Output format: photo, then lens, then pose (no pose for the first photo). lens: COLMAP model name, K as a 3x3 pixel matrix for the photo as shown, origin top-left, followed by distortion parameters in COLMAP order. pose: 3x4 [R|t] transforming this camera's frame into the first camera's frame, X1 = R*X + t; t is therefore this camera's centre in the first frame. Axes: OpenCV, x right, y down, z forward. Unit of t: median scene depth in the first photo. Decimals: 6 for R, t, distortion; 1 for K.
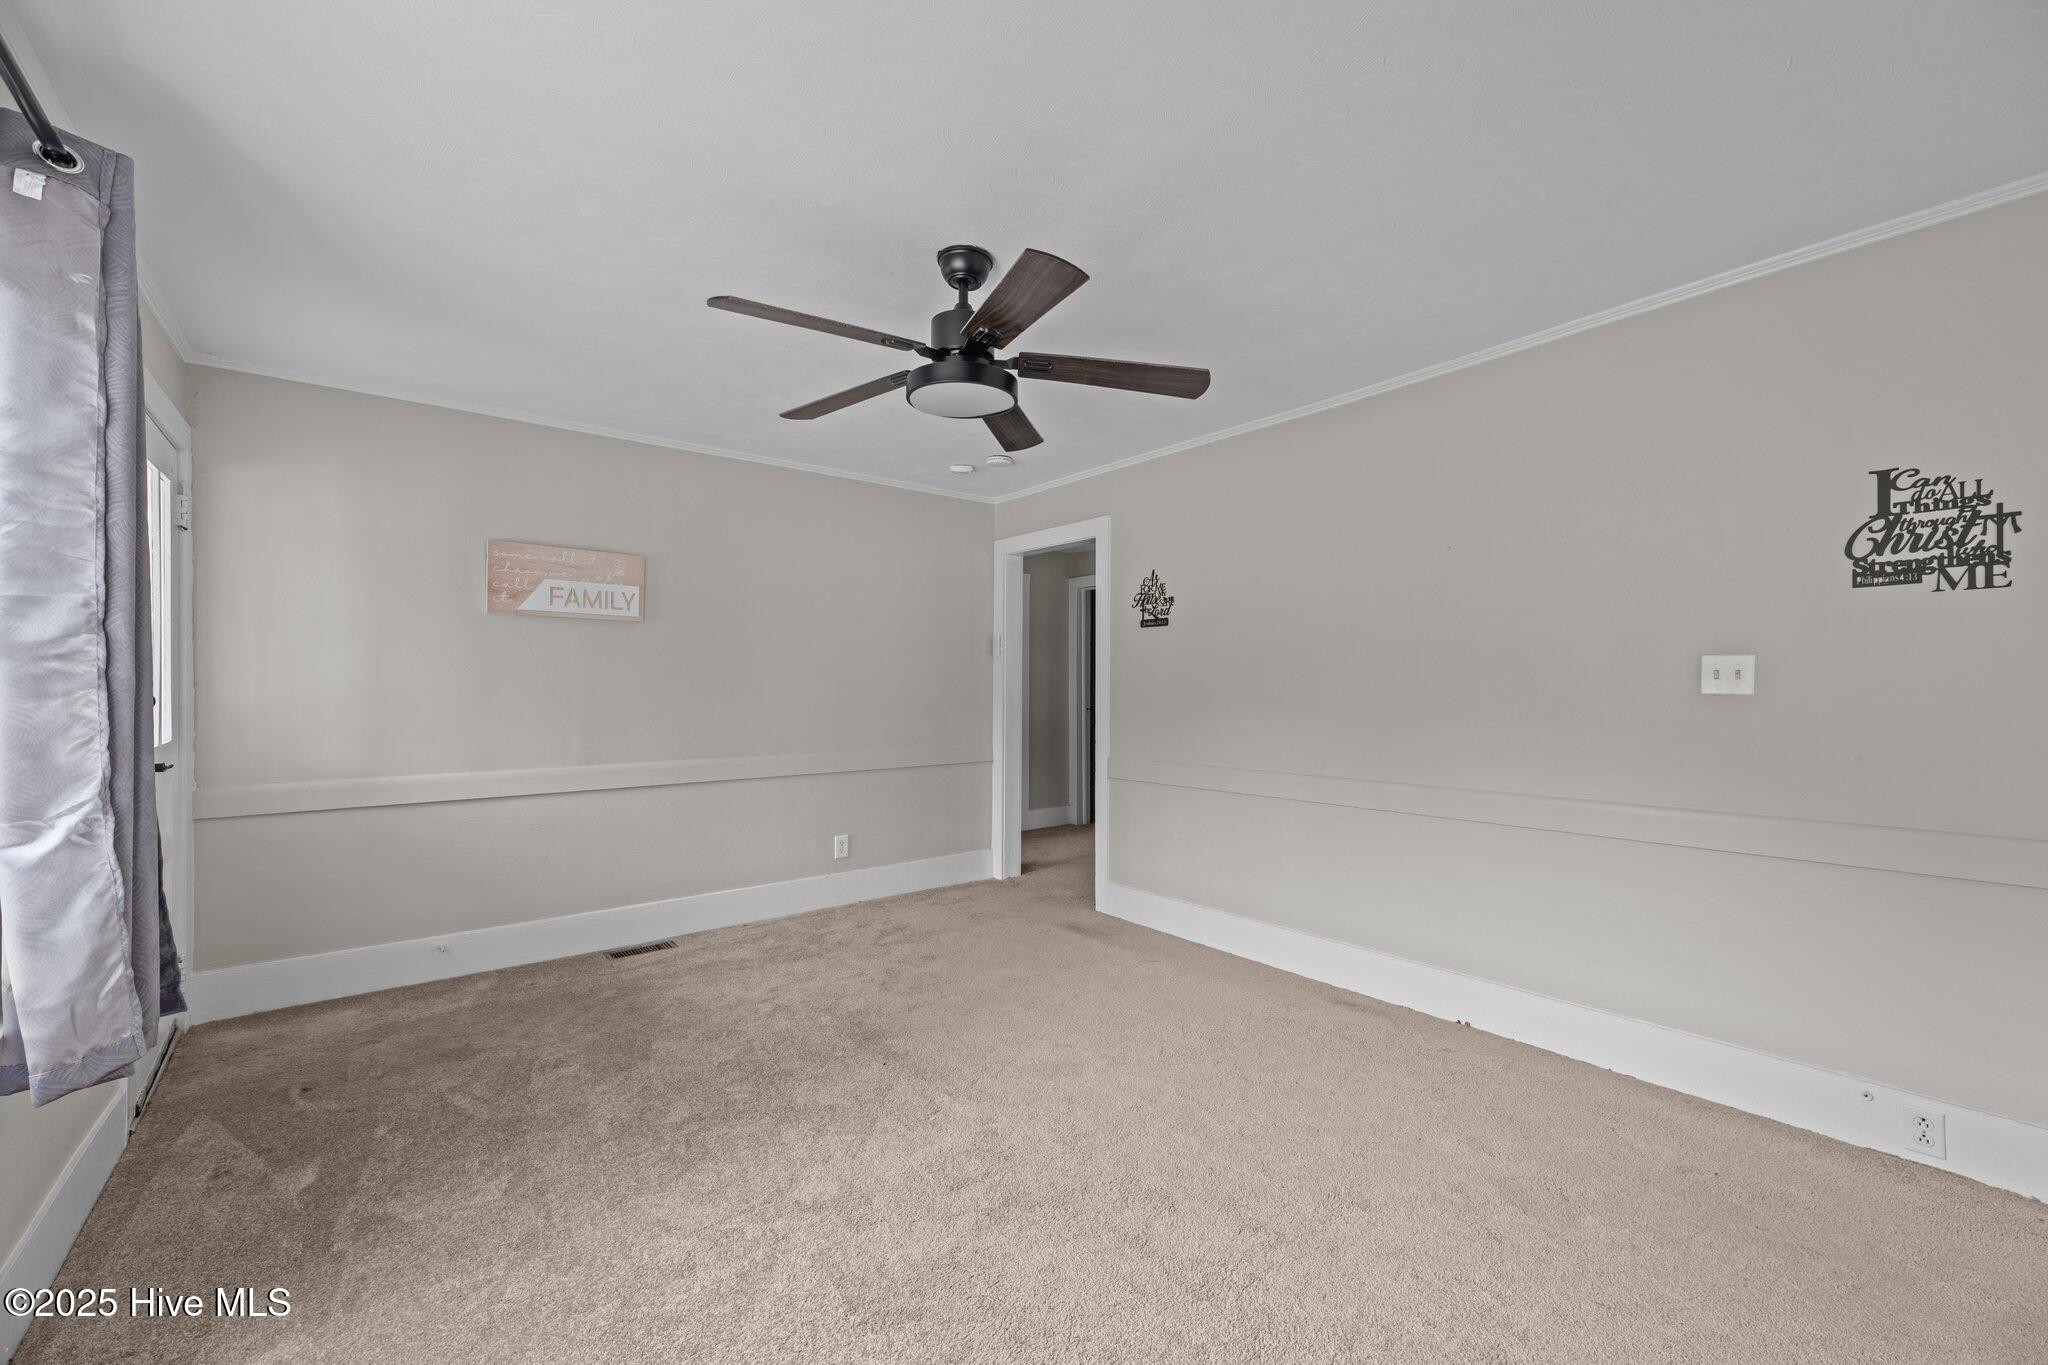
lens RADIAL K [[815.9, 0, 1024.0], [0, 815.9, 682.5], [0, 0, 1]] dist [0.009399, -0.000322]
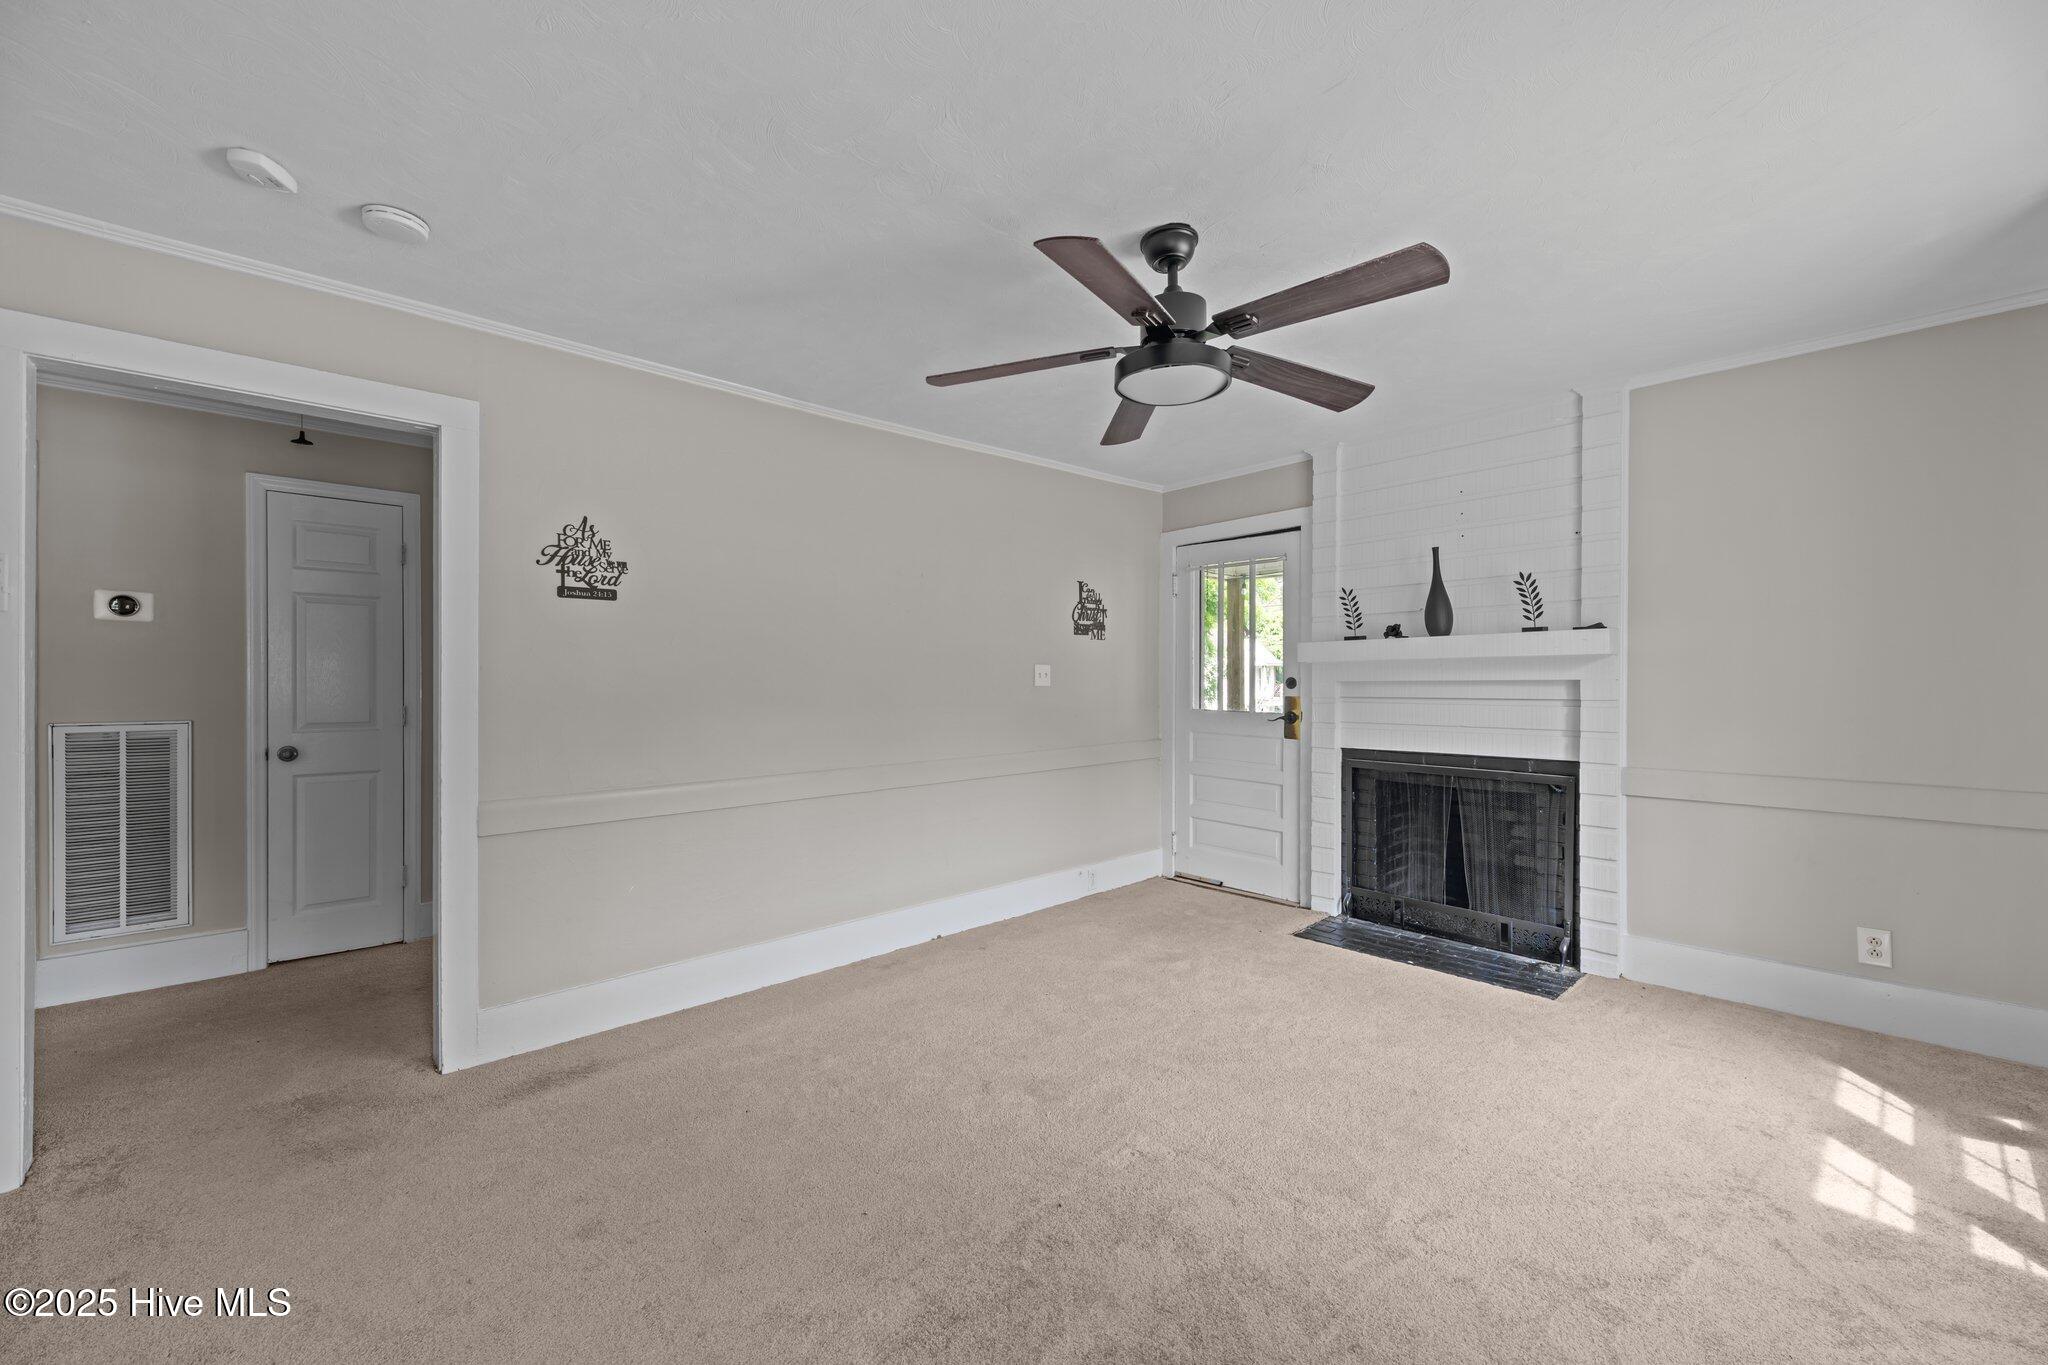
lens RADIAL K [[815.9, 0, 1024.0], [0, 815.9, 682.5], [0, 0, 1]] dist [0.009399, -0.000322]
pose [[-0.073676, 0.000136, 0.997282, -0.631189], [0.001879, 0.999998, 0.000002, 0.003878], [-0.997280, 0.001874, -0.073676, 0.765710]]
